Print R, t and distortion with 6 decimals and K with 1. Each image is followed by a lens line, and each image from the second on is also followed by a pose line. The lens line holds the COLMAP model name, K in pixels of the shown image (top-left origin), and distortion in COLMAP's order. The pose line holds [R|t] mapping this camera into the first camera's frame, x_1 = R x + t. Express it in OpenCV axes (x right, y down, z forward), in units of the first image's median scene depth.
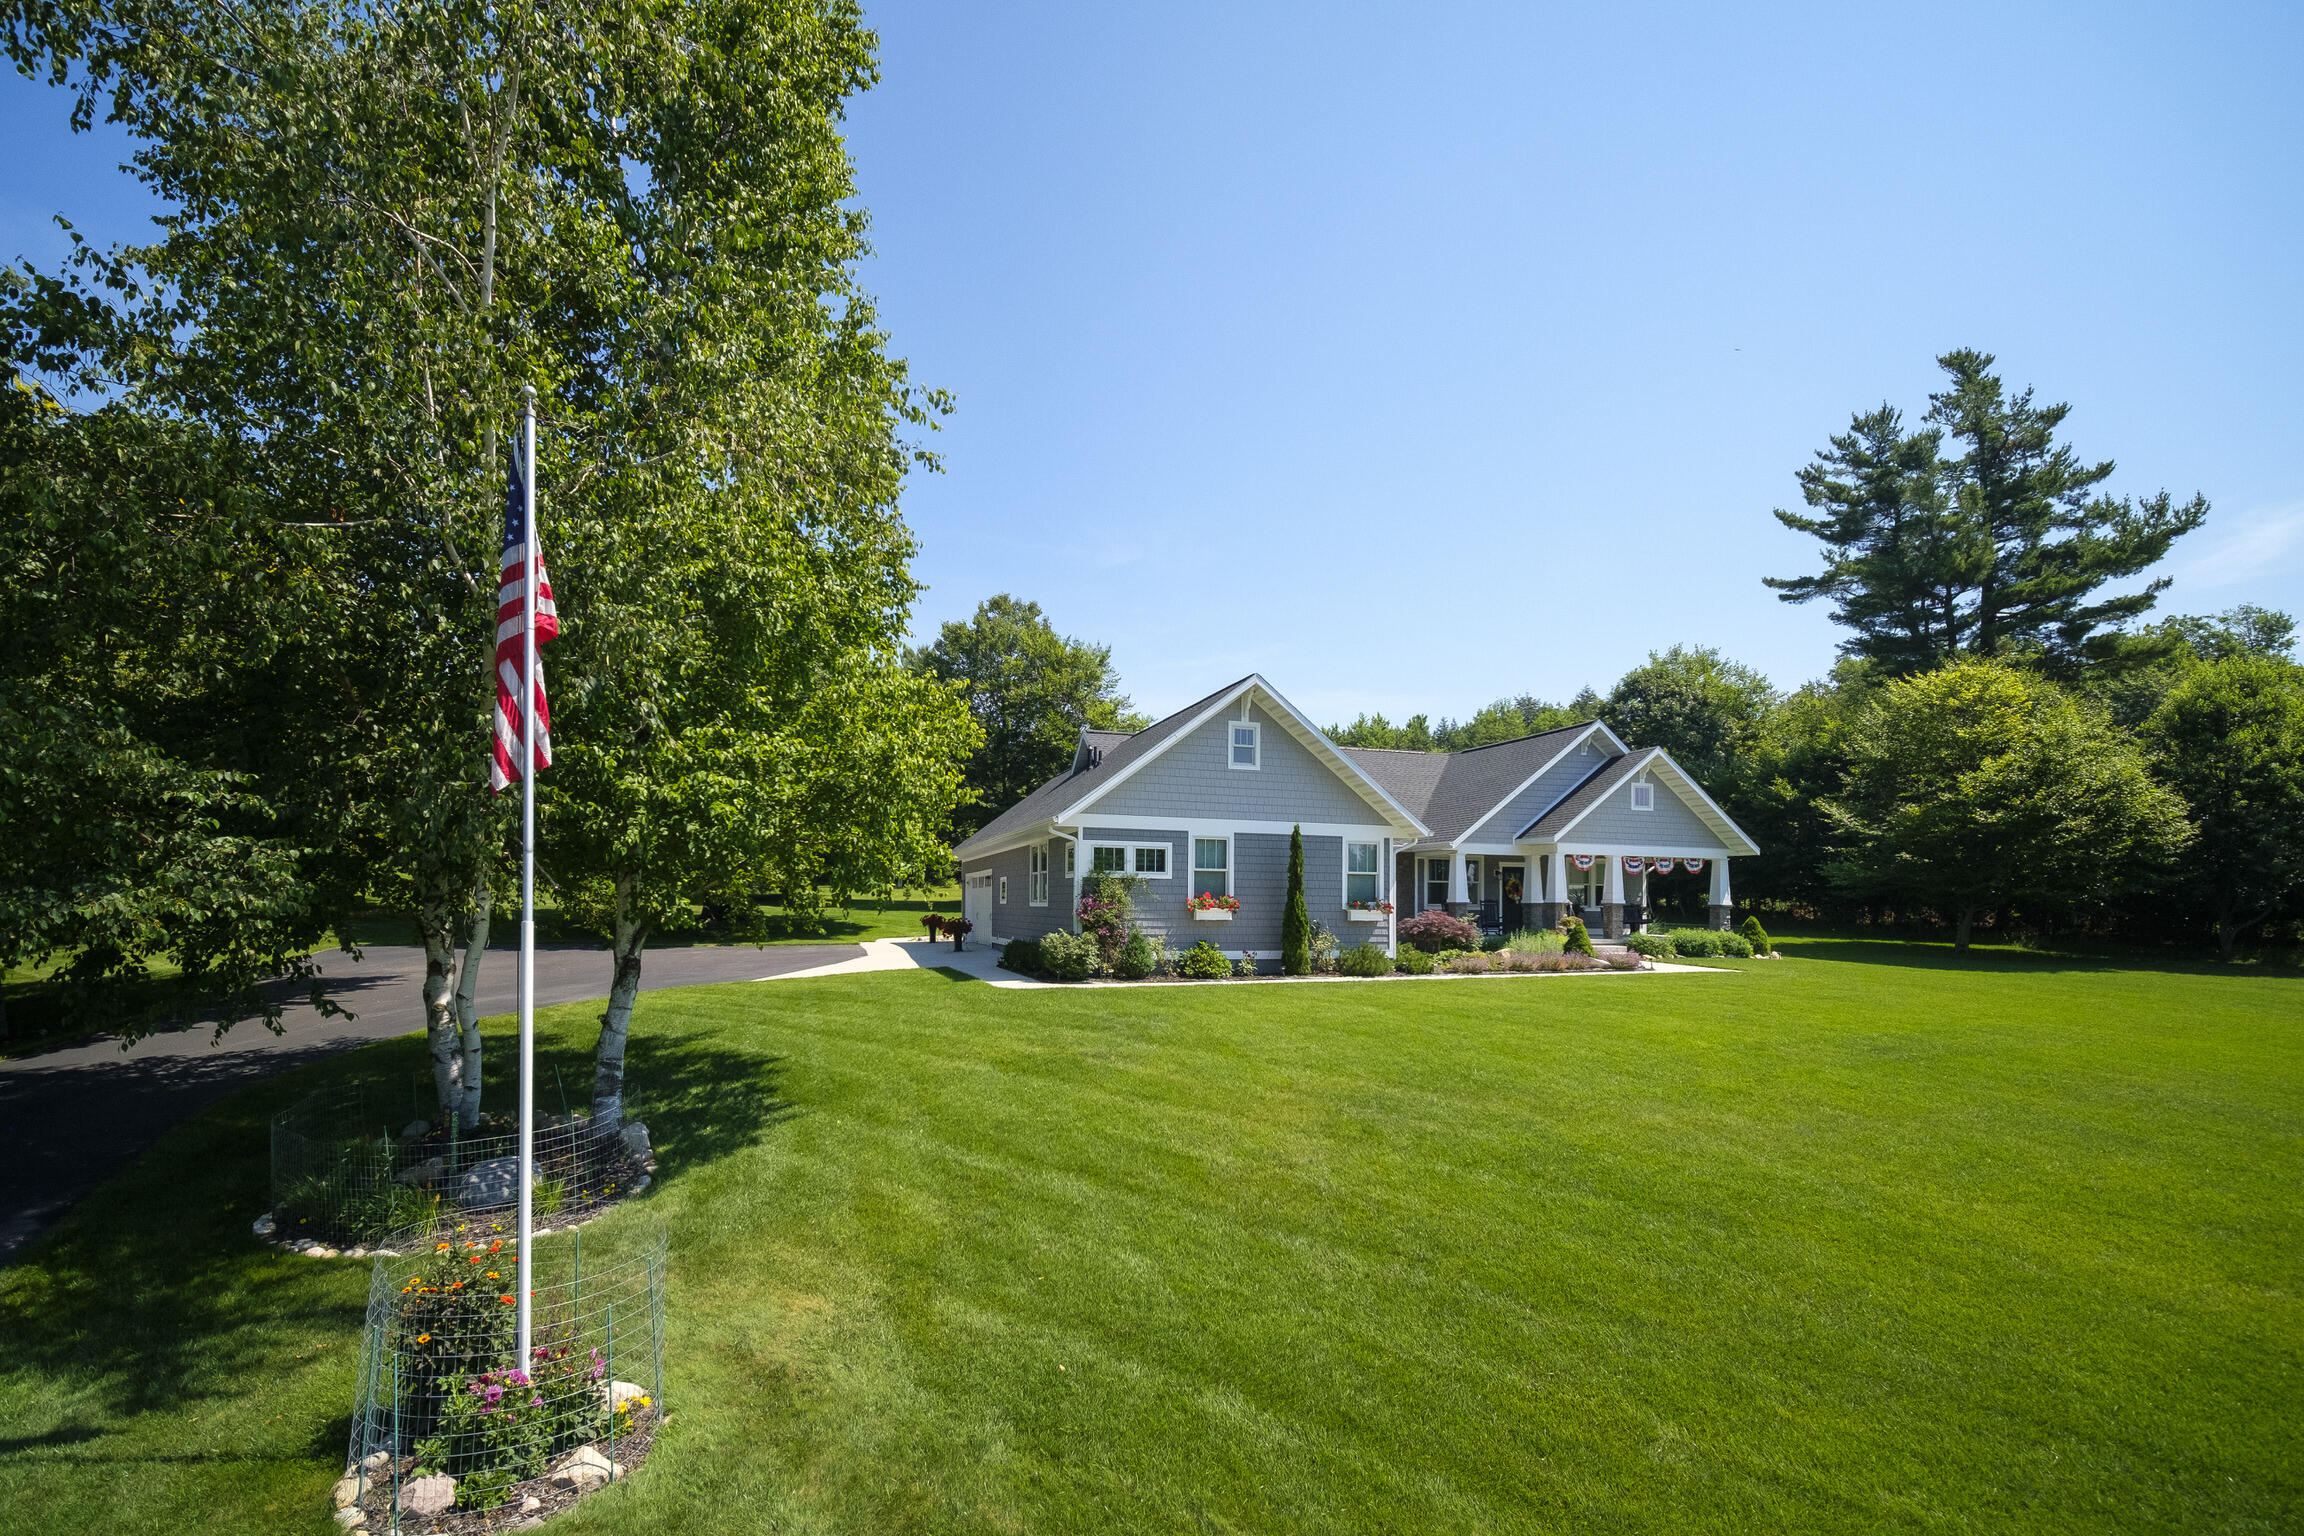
lens RADIAL K [[1009.7, 0, 1185.2], [0, 1009.7, 882.3], [0, 0, 1]] dist [-0.001406, -0.000093]
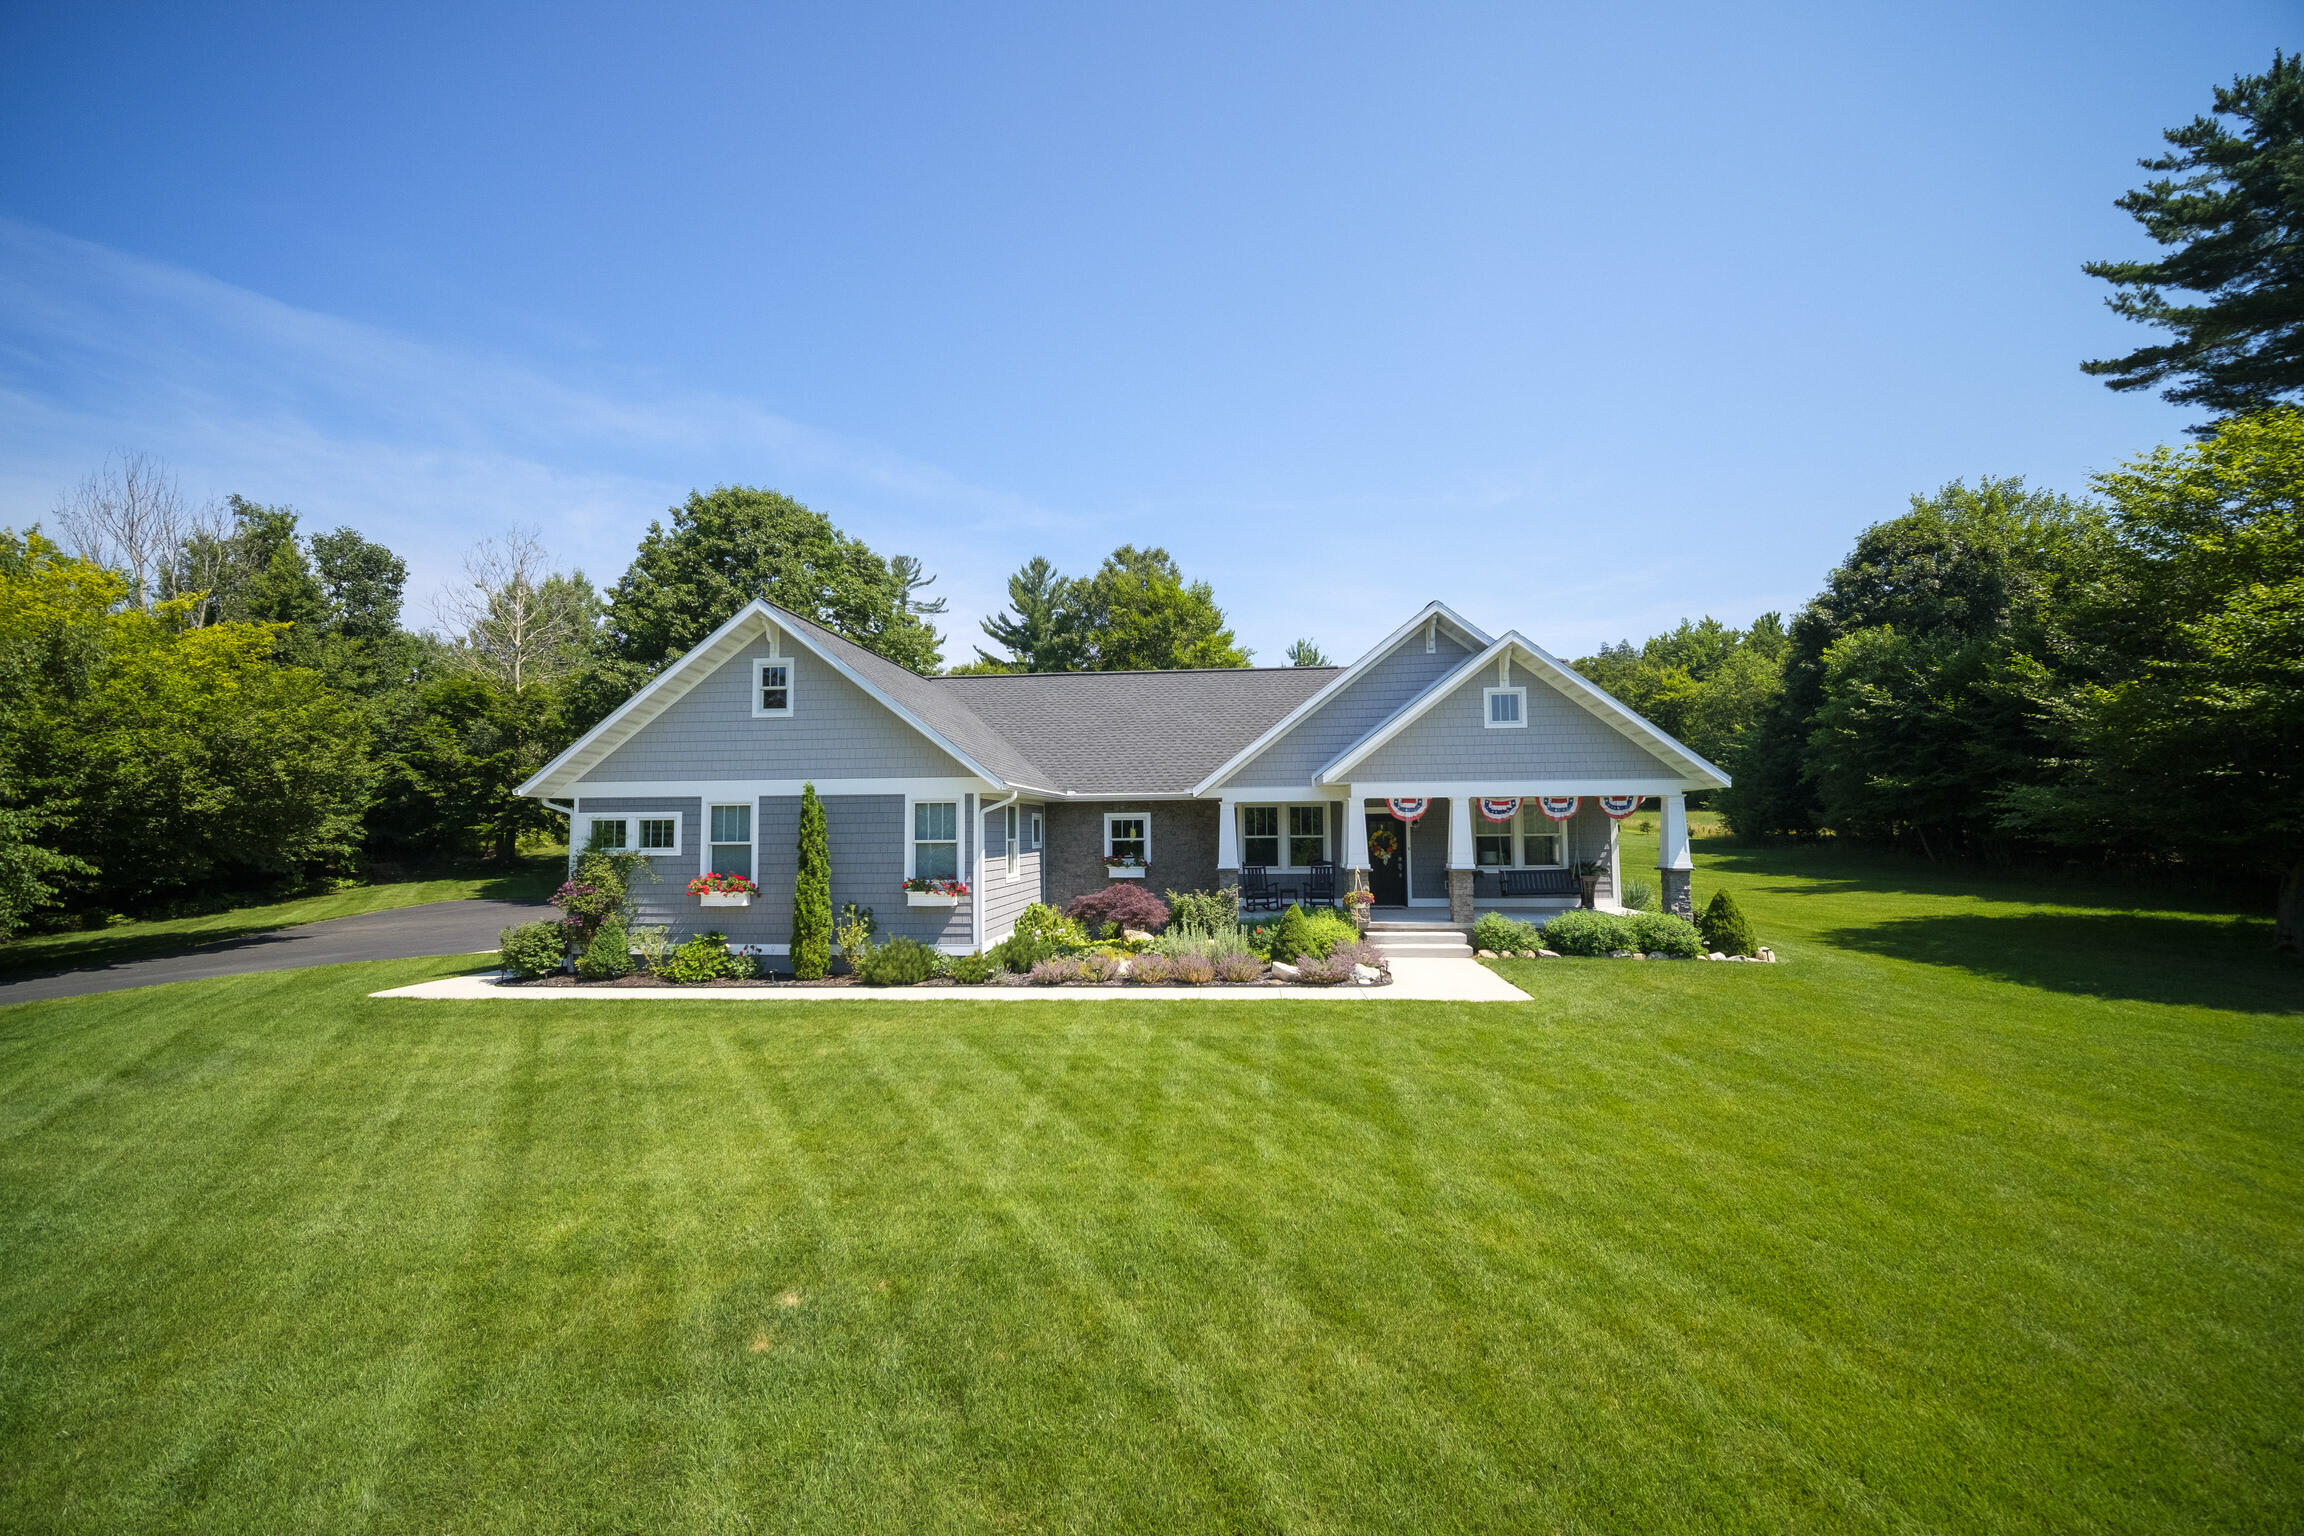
lens RADIAL K [[933.3, 0, 1152.0], [0, 933.3, 768.0], [0, 0, 1]] dist [-0.002580, 0.000425]
pose [[0.911418, -0.045787, -0.408927, 0.503465], [0.026176, 0.998229, -0.053429, -0.018531], [0.410648, 0.037992, 0.911002, 0.354046]]
